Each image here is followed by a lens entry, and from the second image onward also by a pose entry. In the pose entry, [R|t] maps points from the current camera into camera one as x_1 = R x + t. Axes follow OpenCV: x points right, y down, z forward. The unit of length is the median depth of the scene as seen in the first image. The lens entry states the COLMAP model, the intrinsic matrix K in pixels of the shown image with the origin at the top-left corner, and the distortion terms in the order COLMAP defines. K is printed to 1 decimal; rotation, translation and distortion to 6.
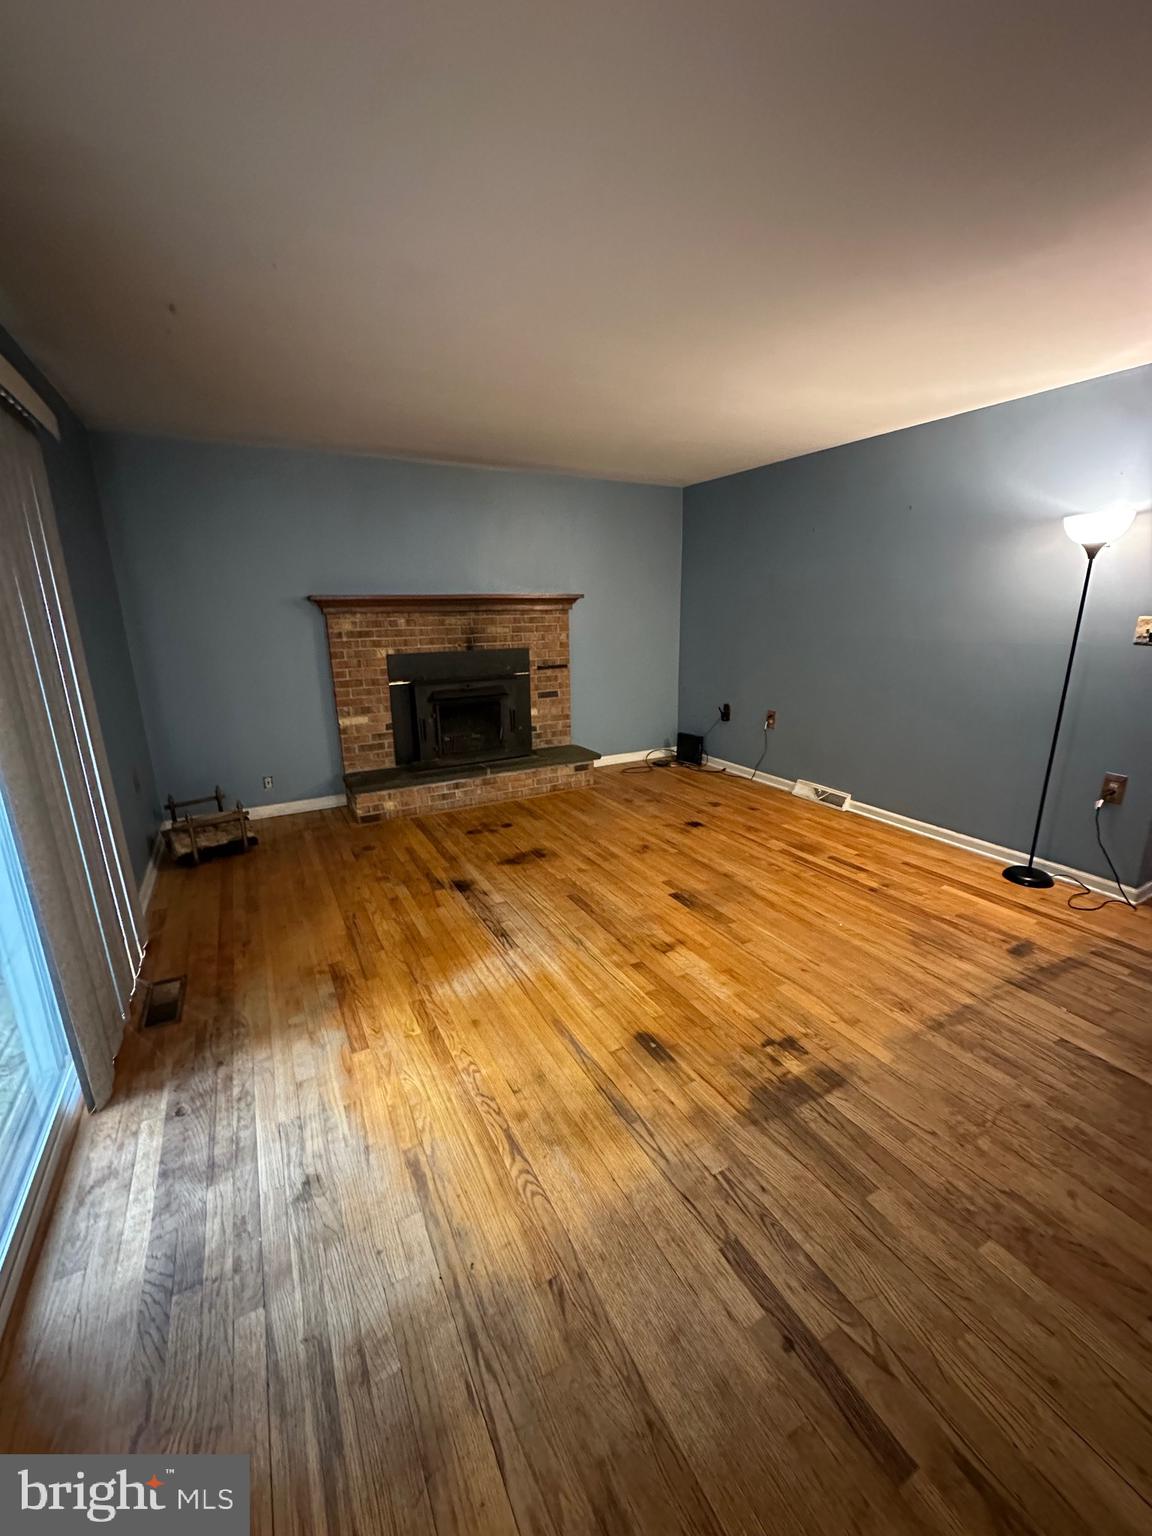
lens RADIAL K [[607.2, 0, 577.0], [0, 607.2, 769.1], [0, 0, 1]] dist [-0.002661, 0.001320]
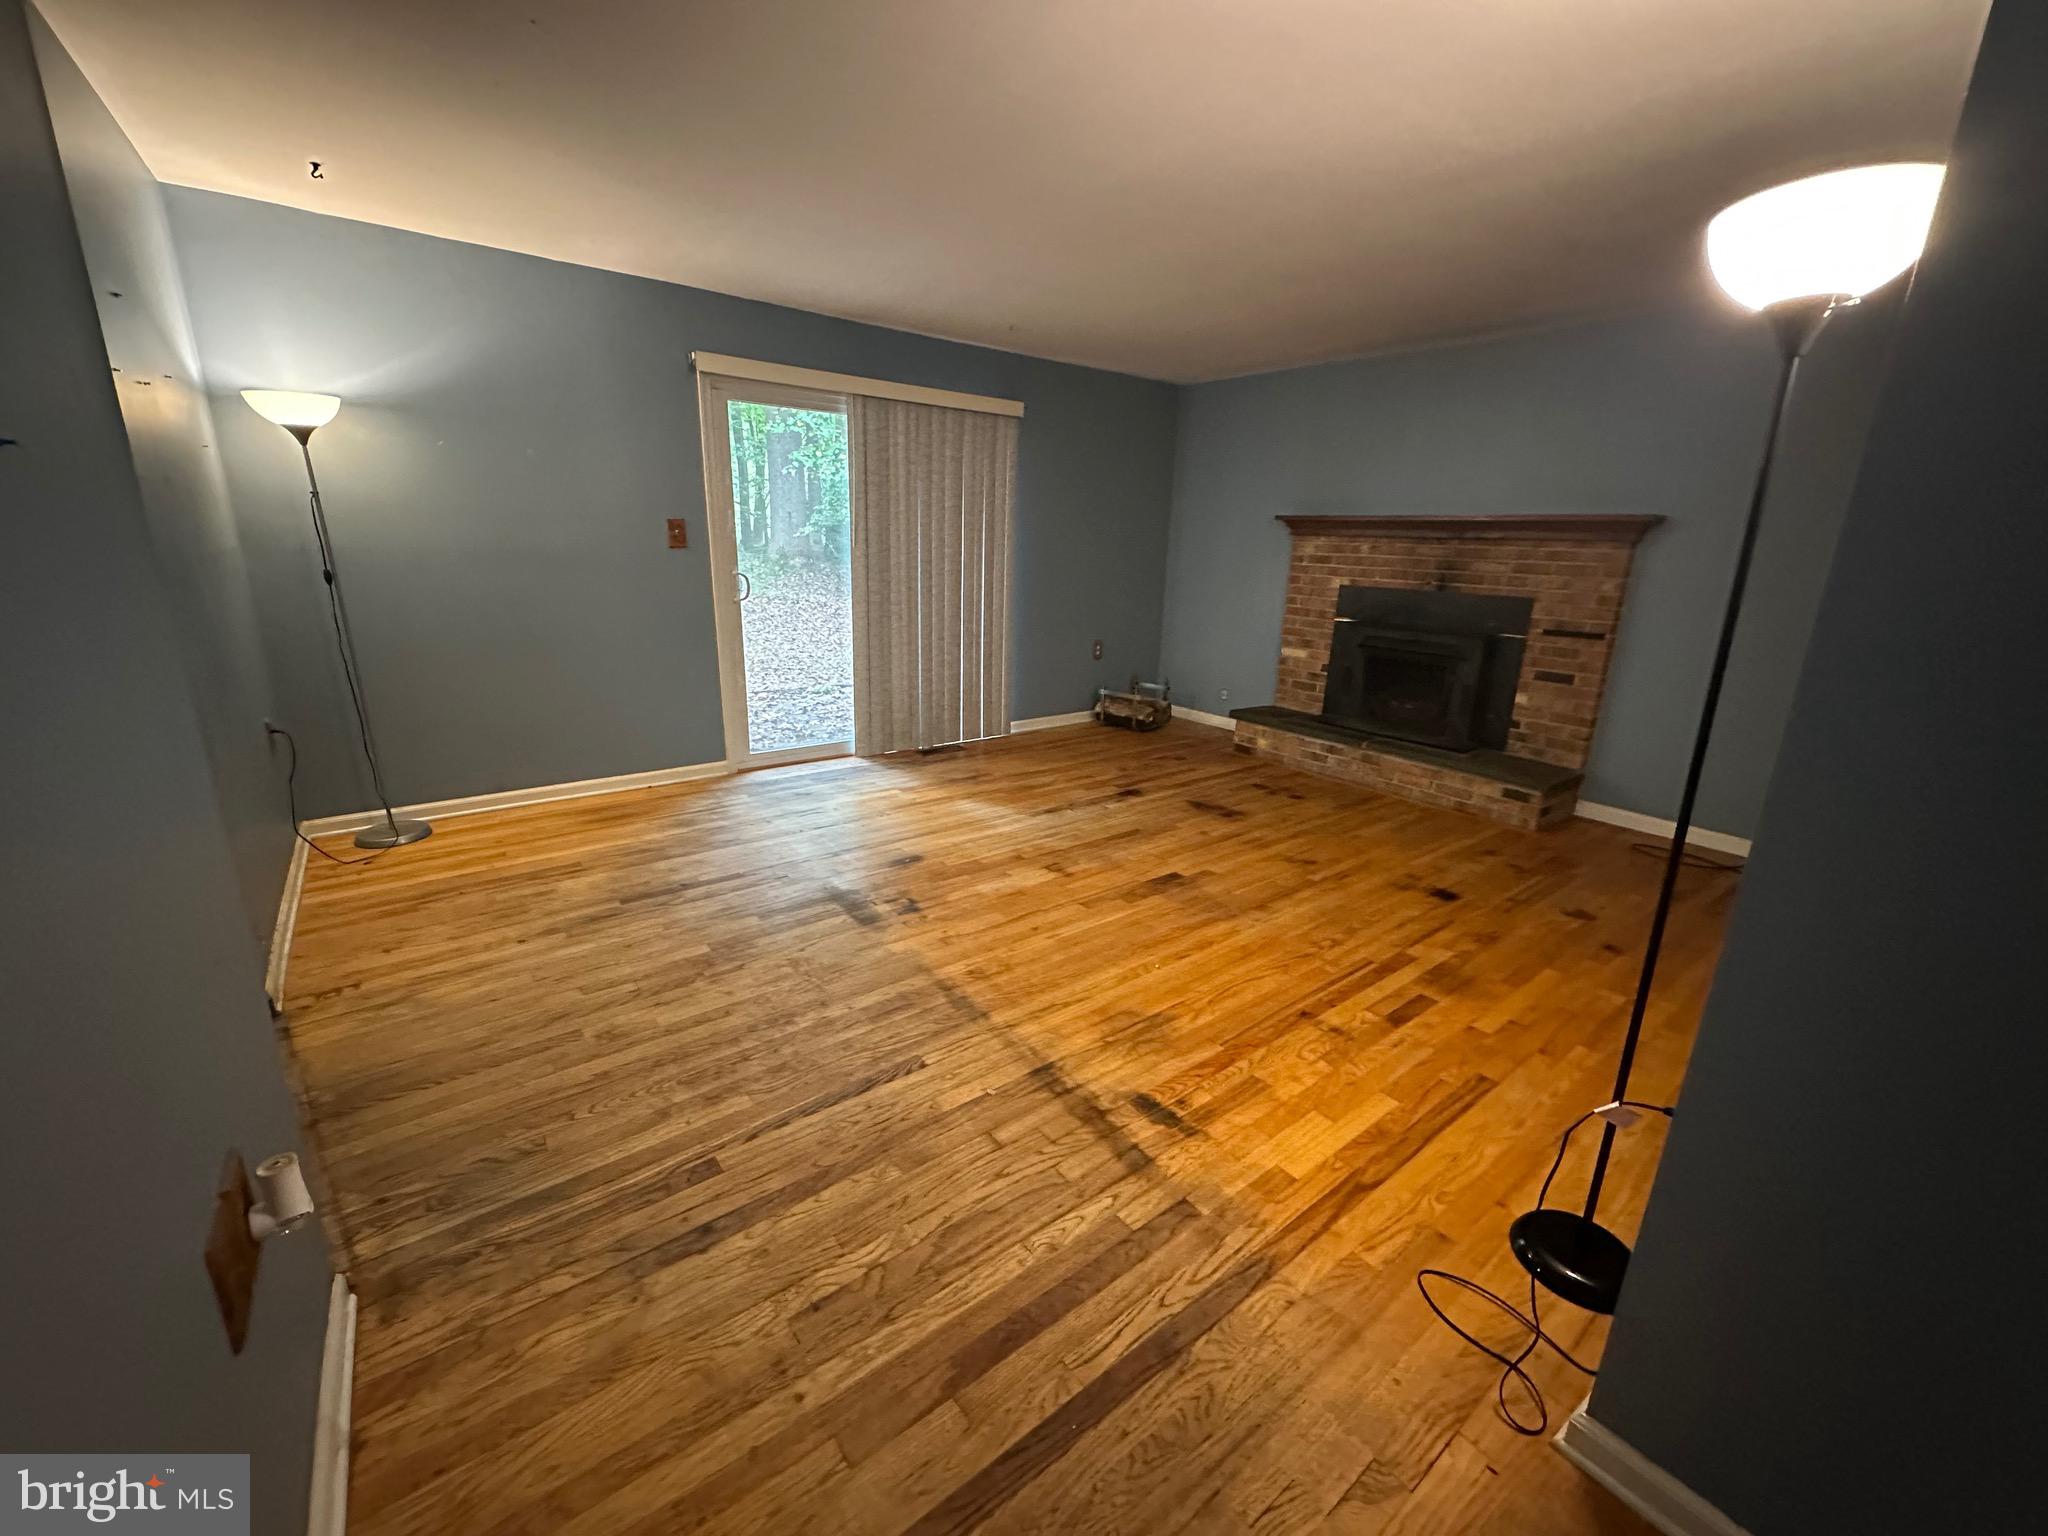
lens RADIAL K [[809.6, 0, 1024.3], [0, 809.6, 767.9], [0, 0, 1]] dist [-0.002661, 0.001320]
pose [[0.163624, 0.287106, -0.943821, 1.078570], [-0.288319, 0.928861, 0.232571, -0.116860], [0.943451, 0.234067, 0.234762, 0.503038]]
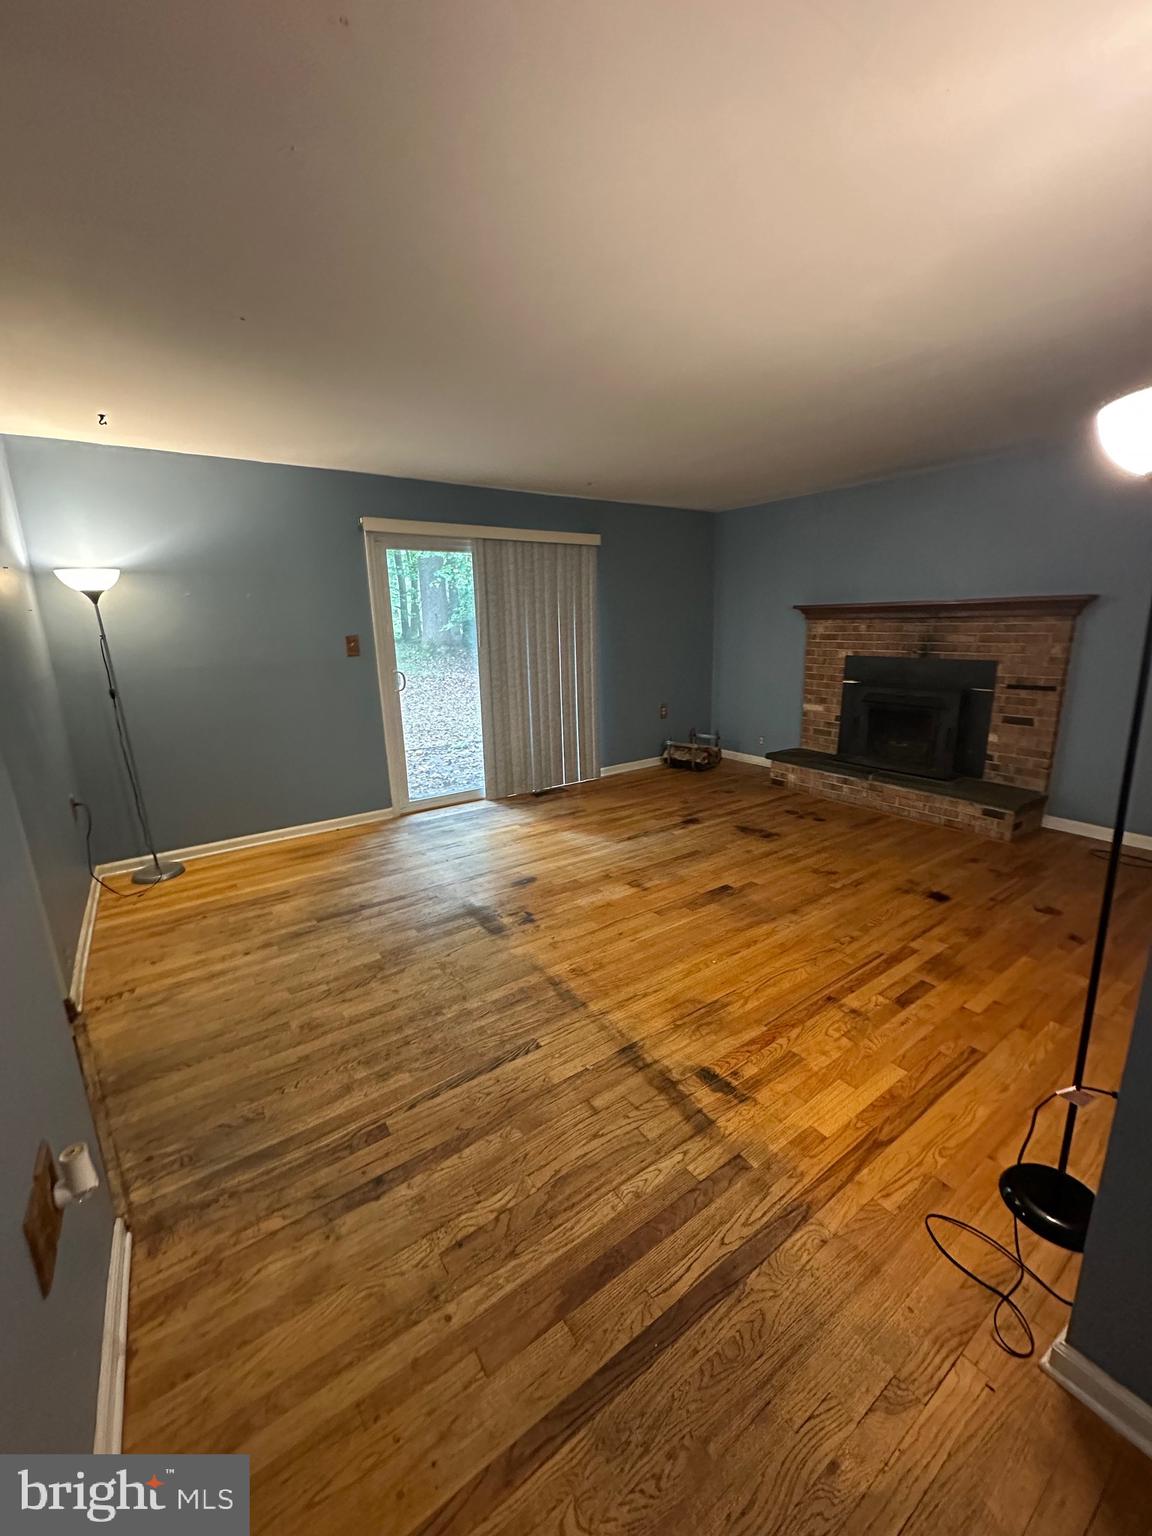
lens RADIAL K [[607.2, 0, 579.1], [0, 607.2, 768.2], [0, 0, 1]] dist [-0.002661, 0.001320]
pose [[0.117685, 0.243648, -0.962697, 1.078468], [-0.238406, 0.948014, 0.210788, -0.150822], [0.964009, 0.204706, 0.169654, 0.506078]]
